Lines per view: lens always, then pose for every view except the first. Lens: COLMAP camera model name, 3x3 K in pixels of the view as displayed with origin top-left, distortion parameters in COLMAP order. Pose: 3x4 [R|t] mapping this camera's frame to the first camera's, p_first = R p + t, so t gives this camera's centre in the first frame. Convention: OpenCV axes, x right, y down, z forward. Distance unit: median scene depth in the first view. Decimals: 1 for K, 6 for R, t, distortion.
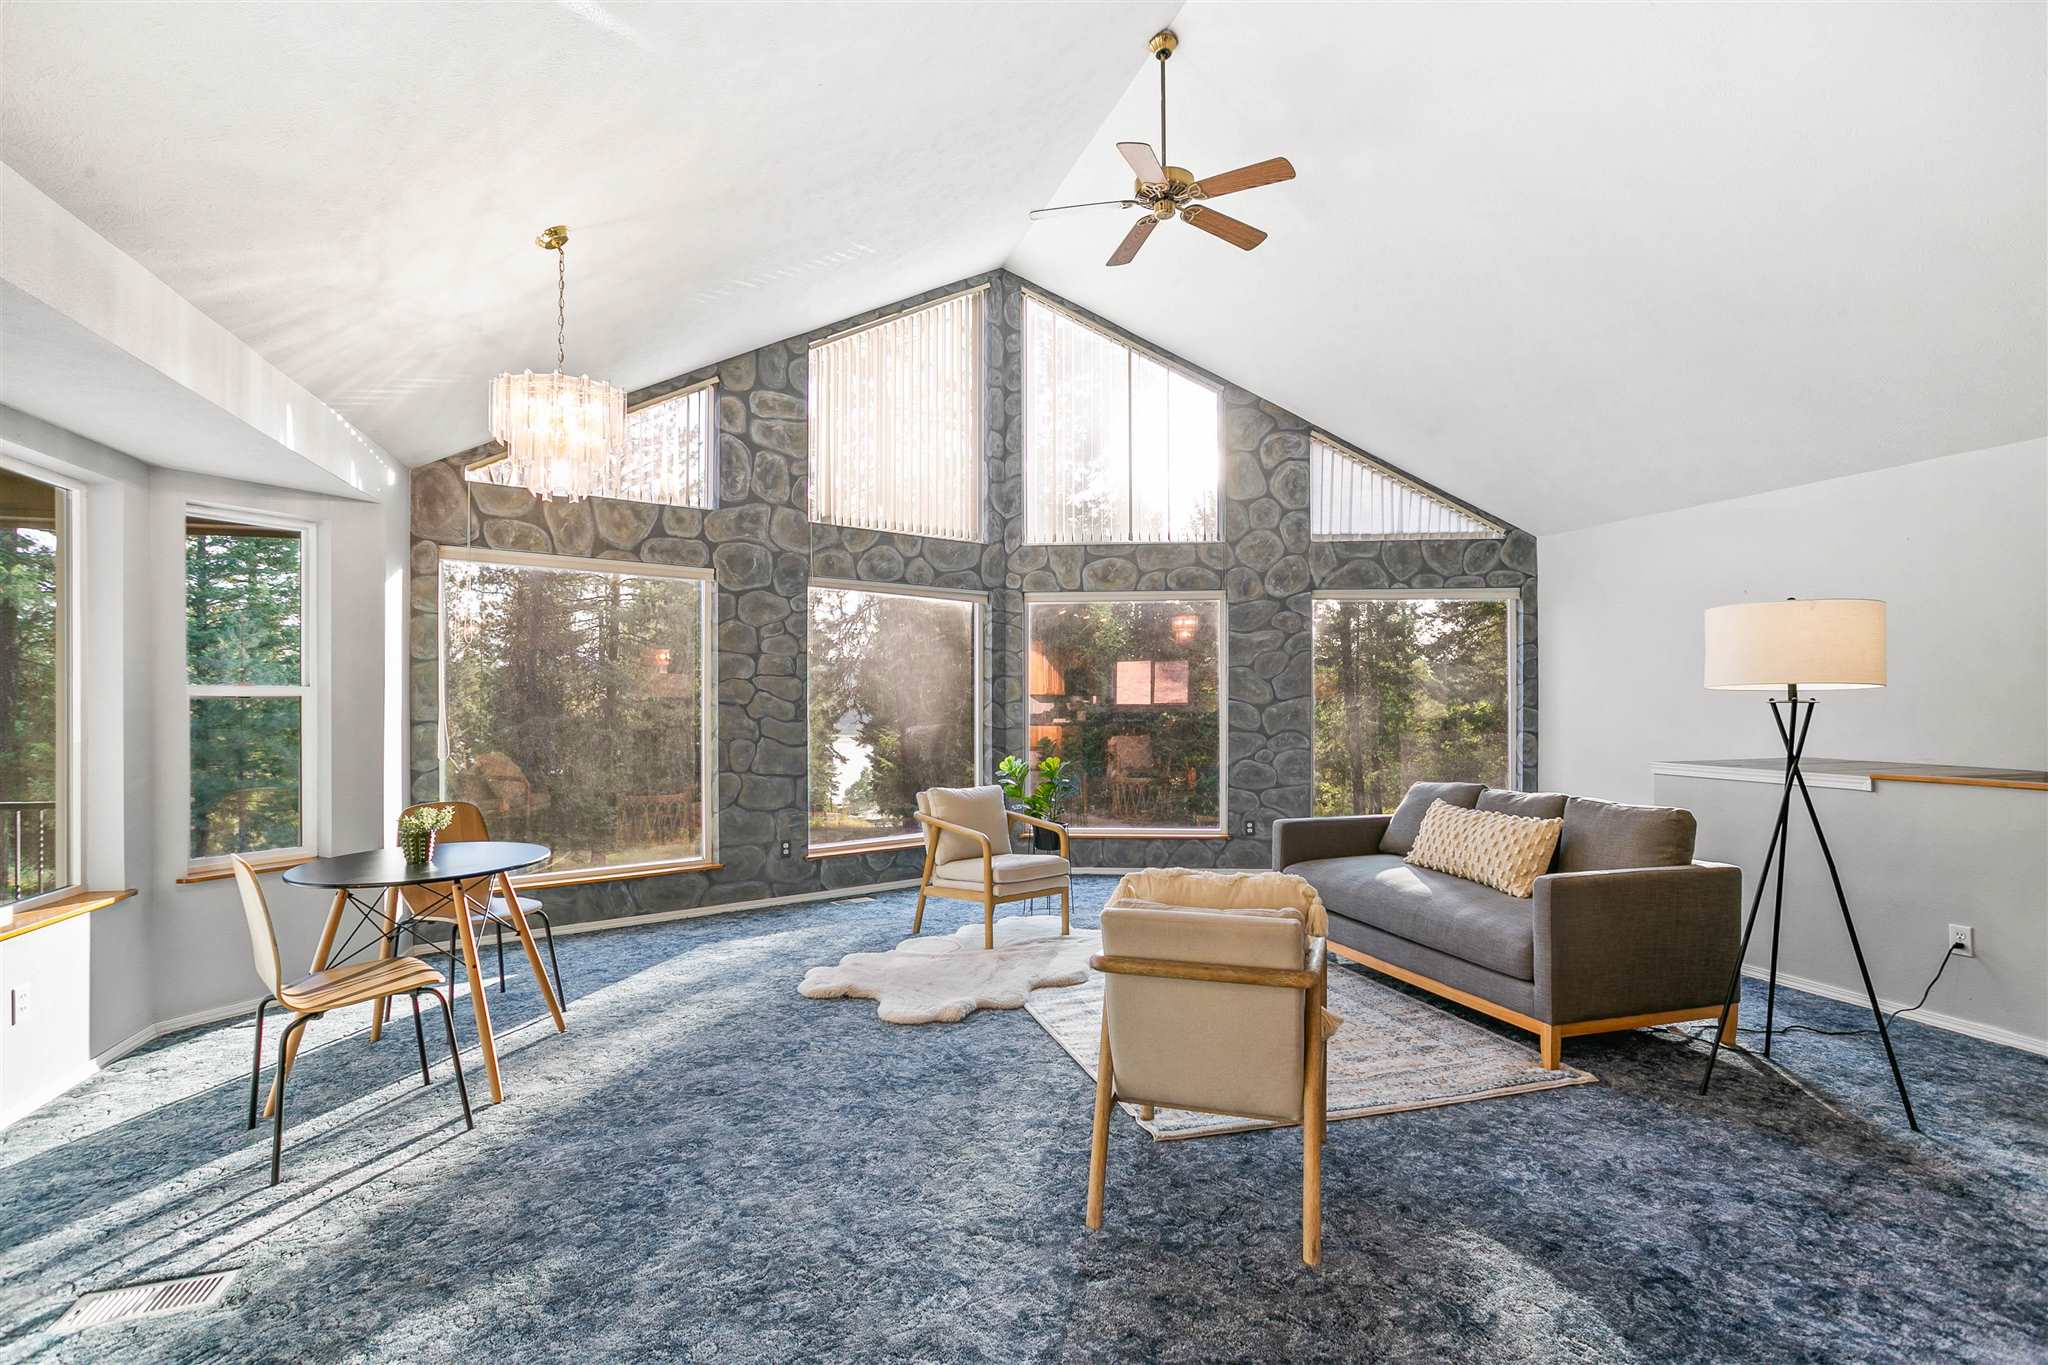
lens RADIAL K [[1001.1, 0, 1025.0], [0, 1001.1, 692.6], [0, 0, 1]] dist [-0.033310, 0.024249]
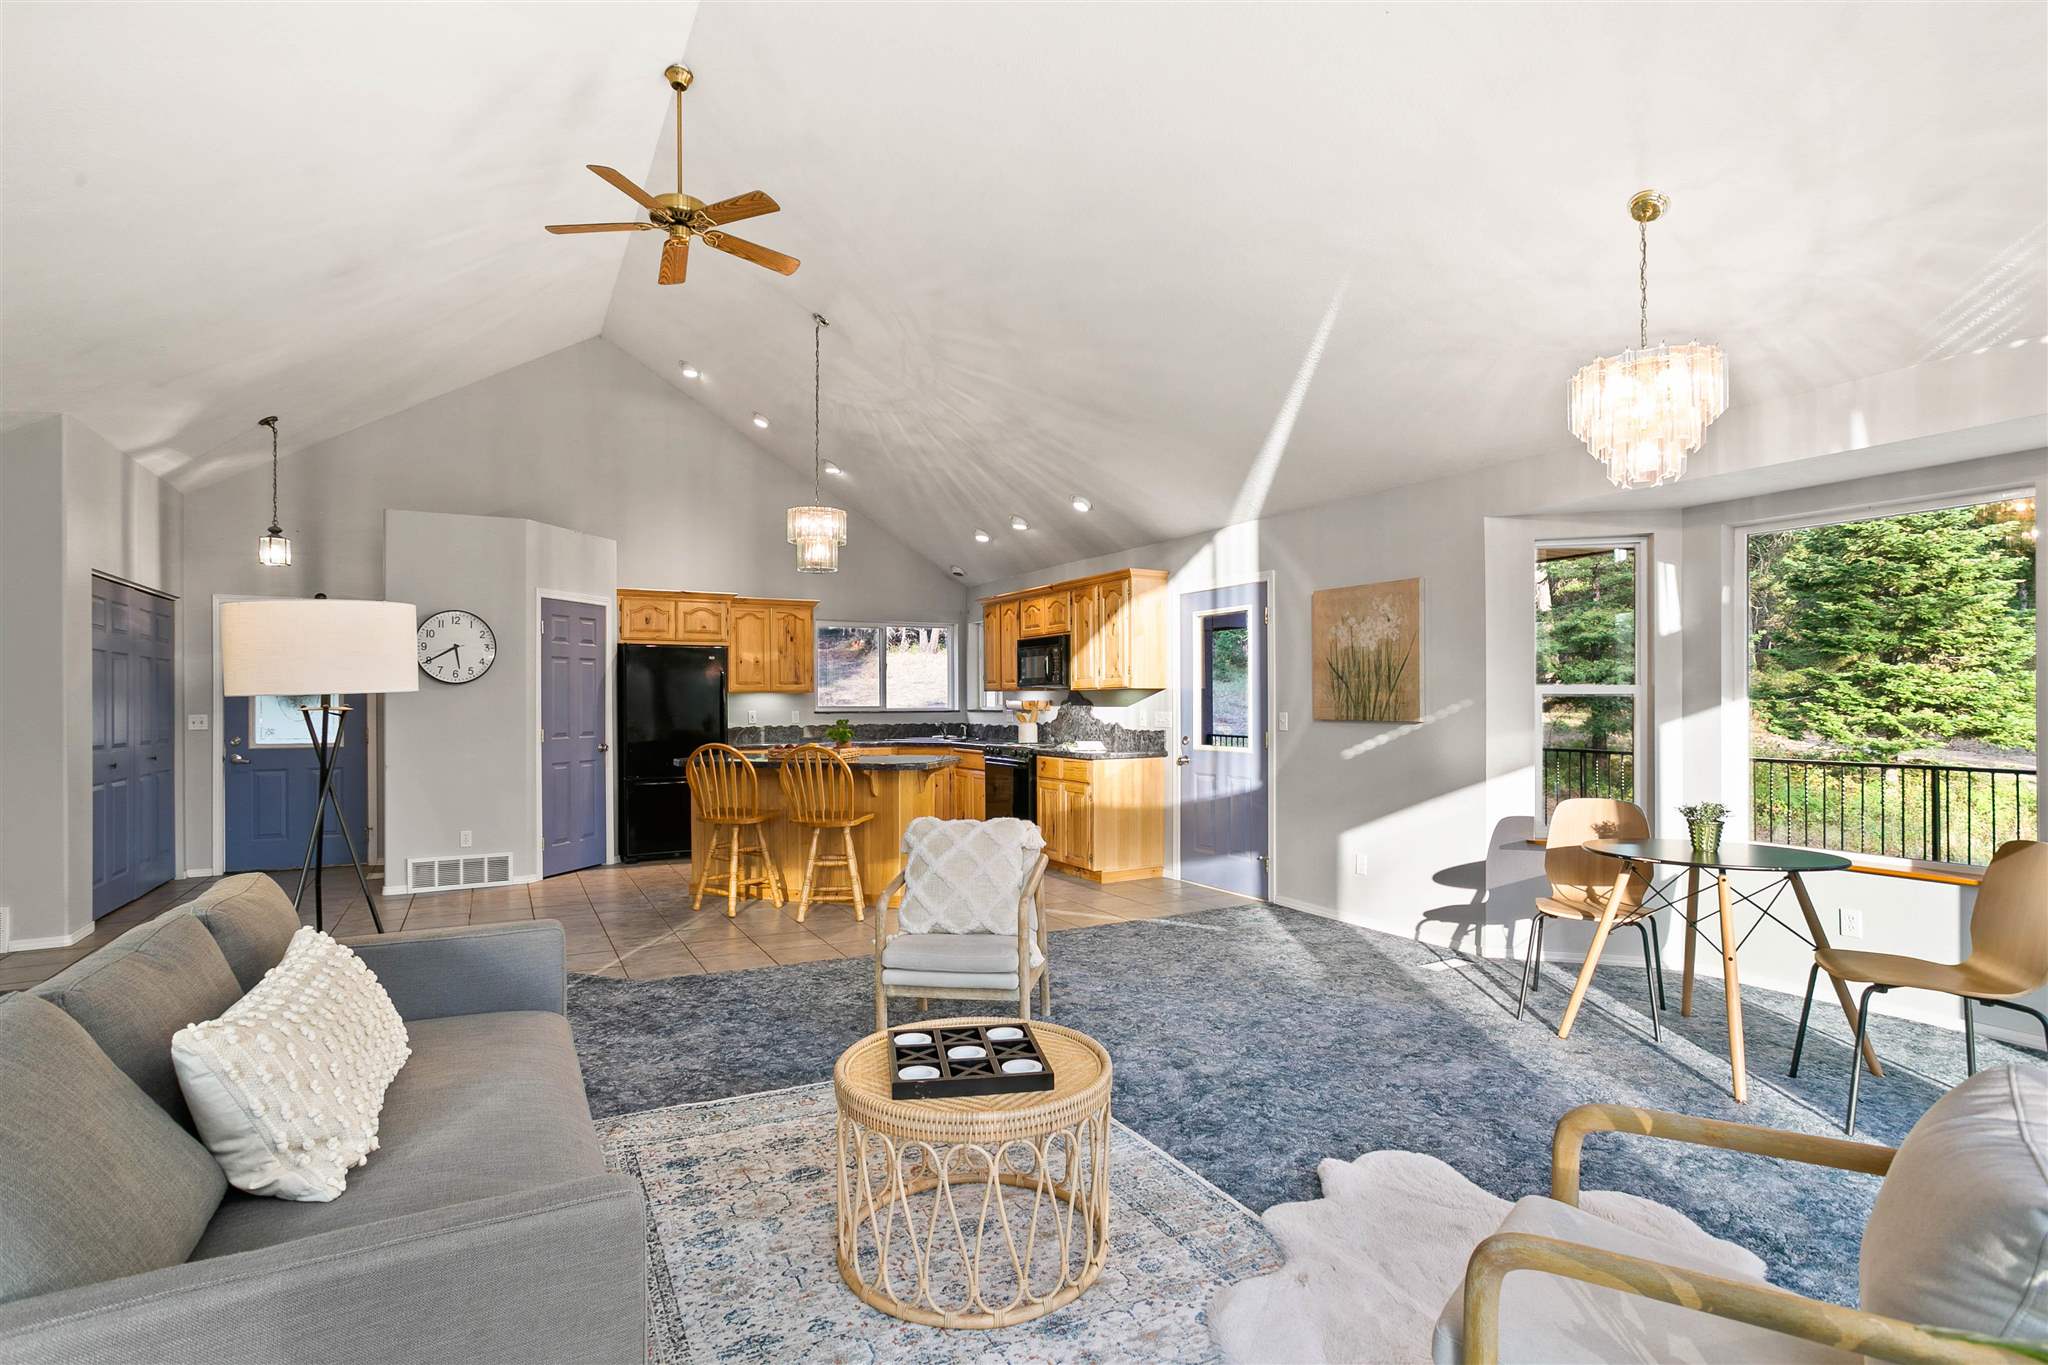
lens RADIAL K [[1001.1, 0, 1014.7], [0, 1001.1, 691.6], [0, 0, 1]] dist [-0.033310, 0.024249]
pose [[-0.982433, 0.004766, -0.186556, 0.392129], [0.006853, 0.999921, -0.010545, 0.008533], [0.186491, -0.011639, -0.982388, 2.412422]]
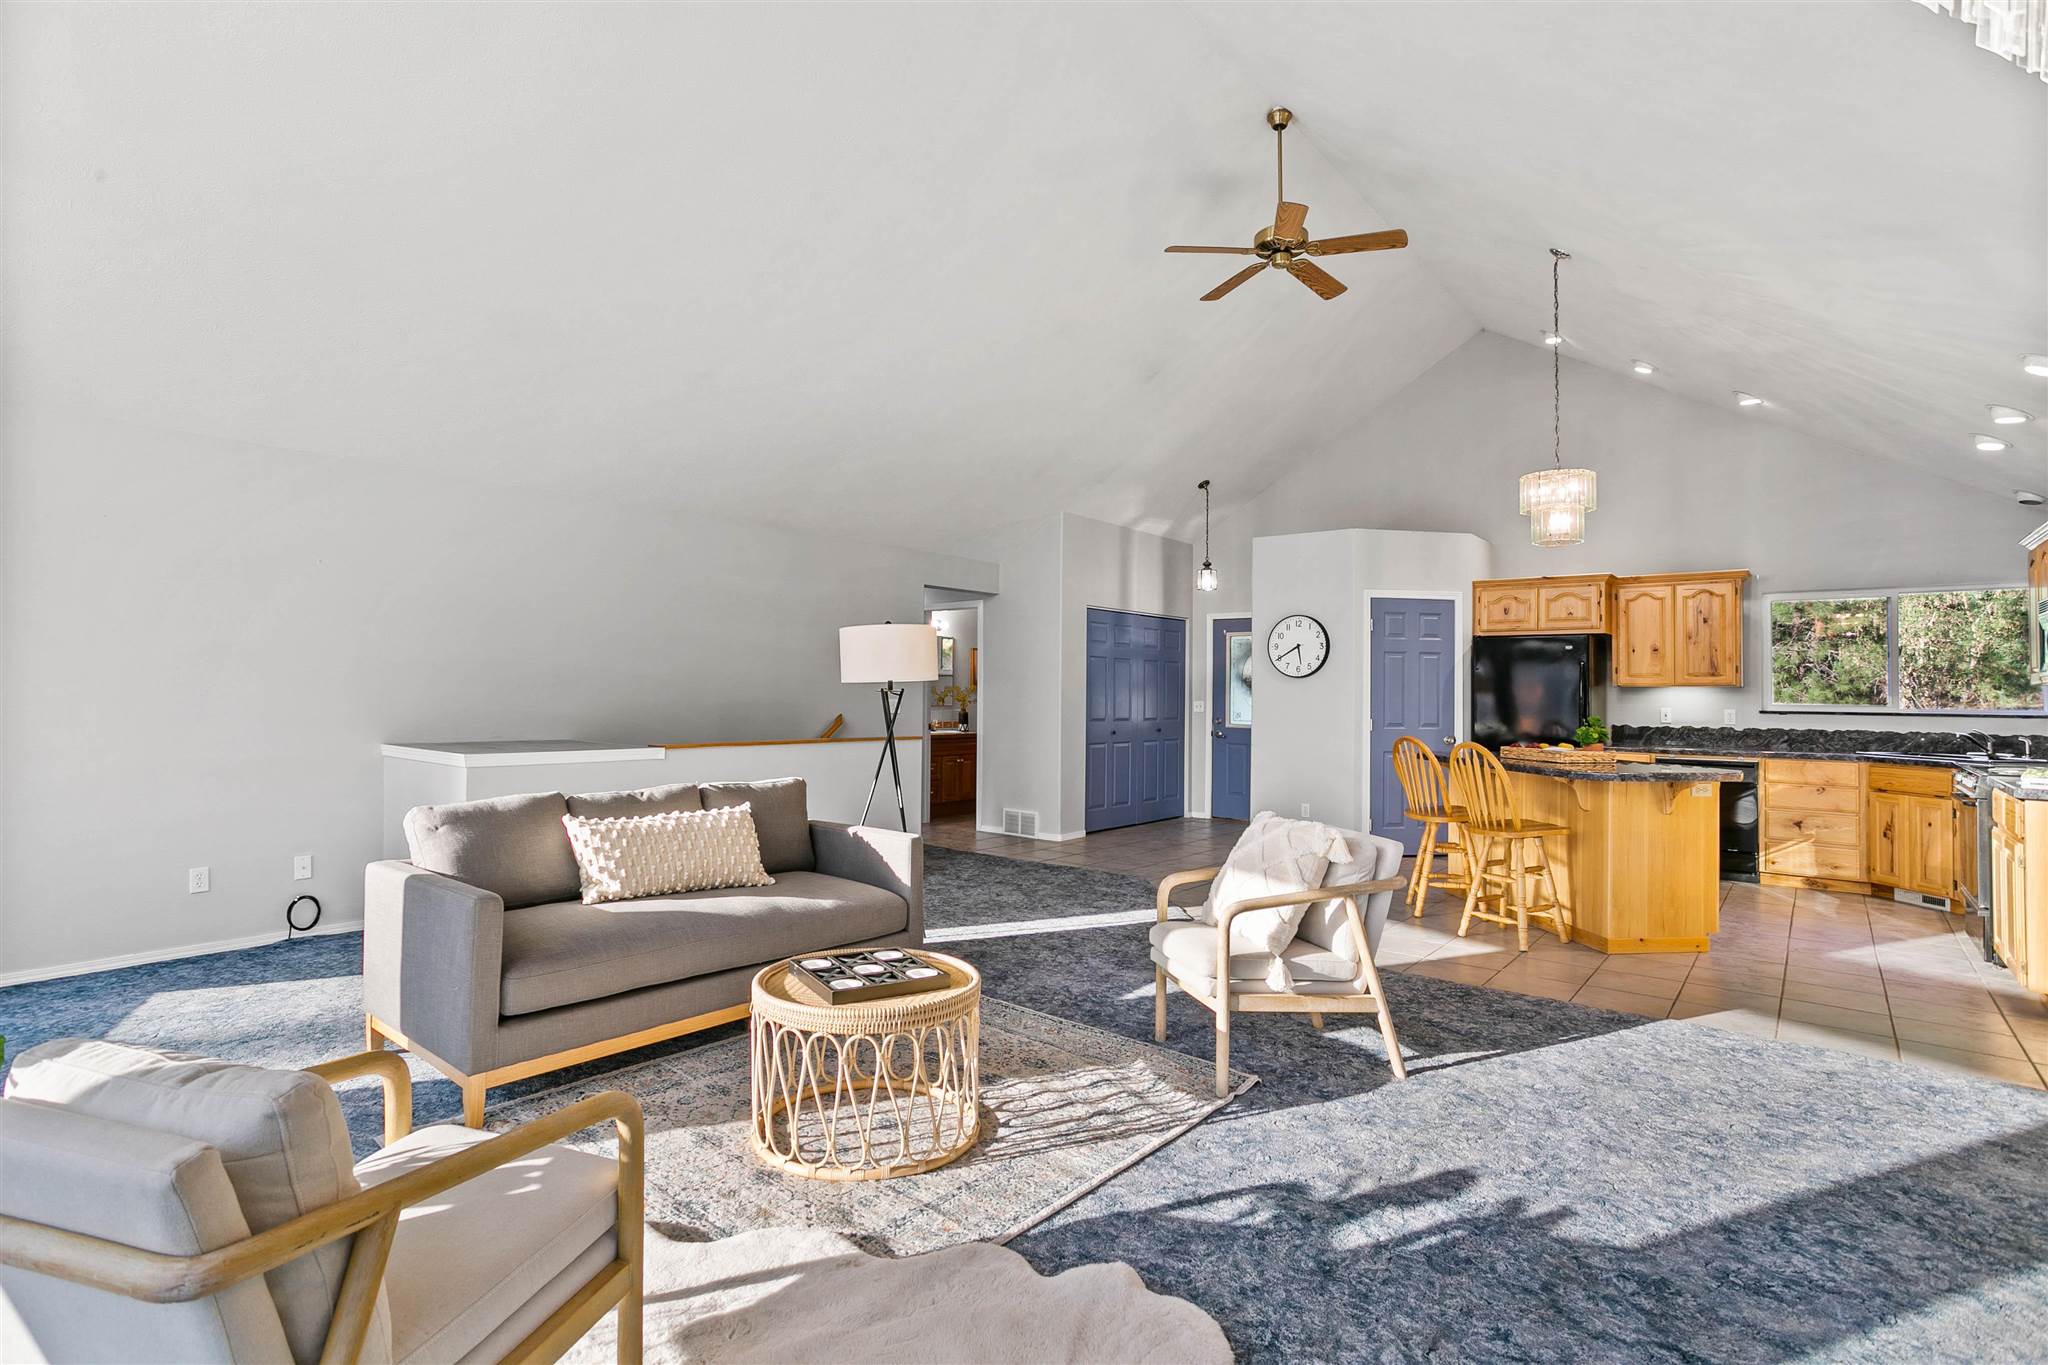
lens RADIAL K [[1001.1, 0, 1019.4], [0, 1001.1, 668.5], [0, 0, 1]] dist [-0.033310, 0.024249]
pose [[-0.546928, 0.018451, 0.836976, -0.735430], [-0.011283, 0.999504, -0.029407, 0.023077], [-0.837104, -0.025527, -0.546448, 2.006183]]
